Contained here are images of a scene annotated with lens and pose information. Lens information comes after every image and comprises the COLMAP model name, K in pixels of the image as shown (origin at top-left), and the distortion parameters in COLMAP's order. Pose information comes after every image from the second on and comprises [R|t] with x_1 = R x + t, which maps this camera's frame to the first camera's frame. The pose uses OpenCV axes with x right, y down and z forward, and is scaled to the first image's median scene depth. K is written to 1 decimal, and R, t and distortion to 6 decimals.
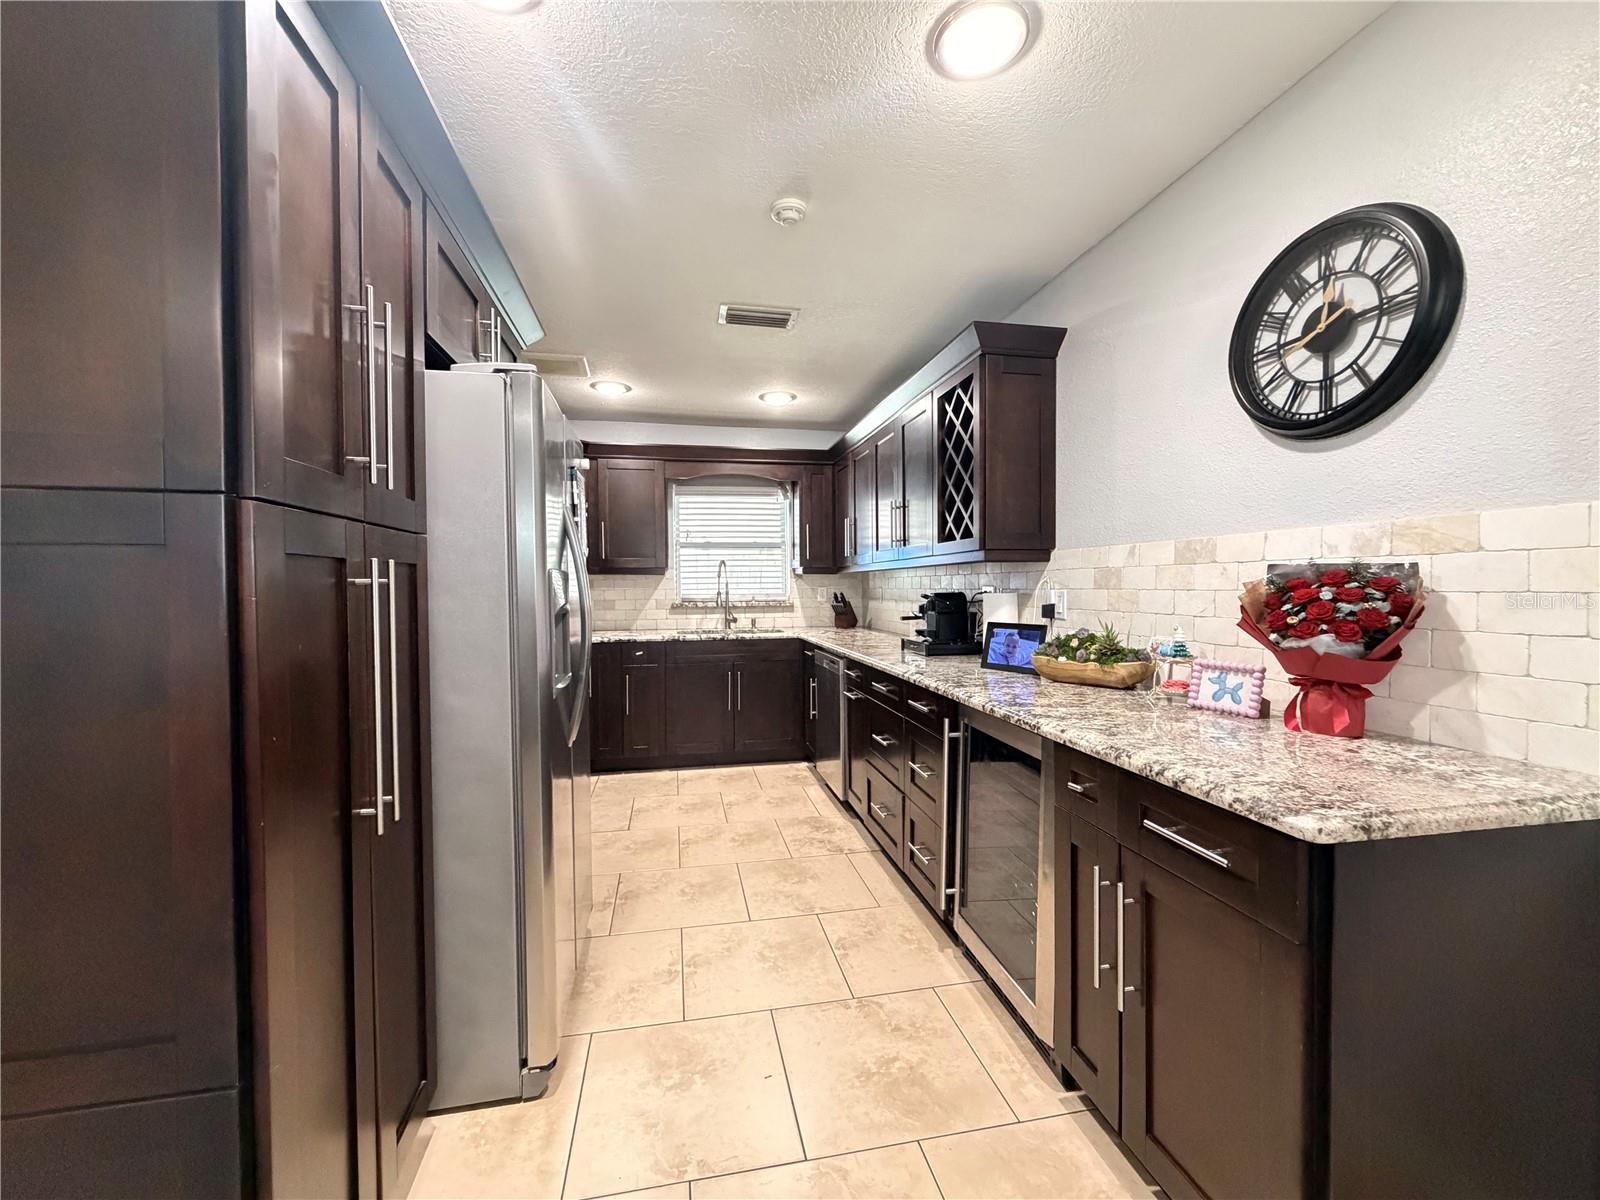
lens RADIAL K [[639.7, 0, 799.0], [0, 639.7, 597.5], [0, 0, 1]] dist [-0.000111, 0.000121]
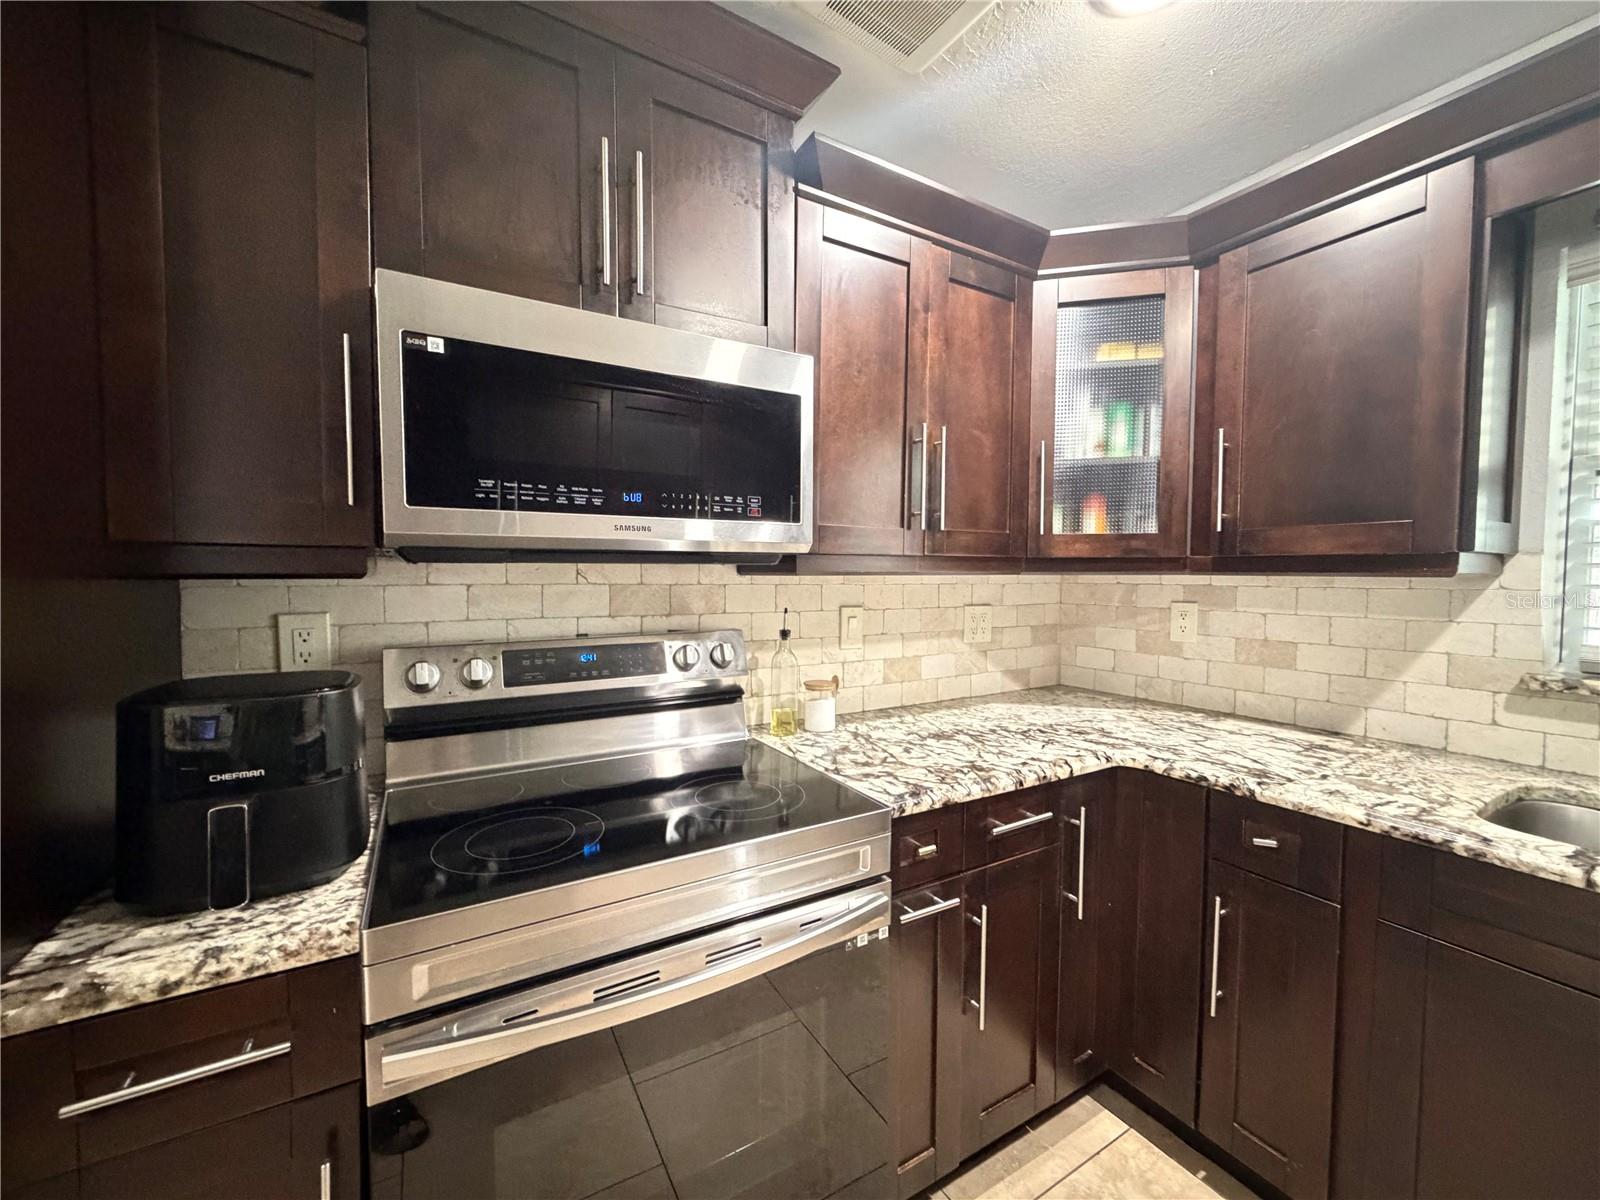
lens RADIAL K [[639.7, 0, 801.0], [0, 639.7, 599.6], [0, 0, 1]] dist [-0.000111, 0.000121]
pose [[0.335845, 0.044203, -0.940879, -0.041476], [-0.021616, 0.998997, 0.039217, -0.028600], [0.941669, 0.007168, 0.336464, 0.608416]]
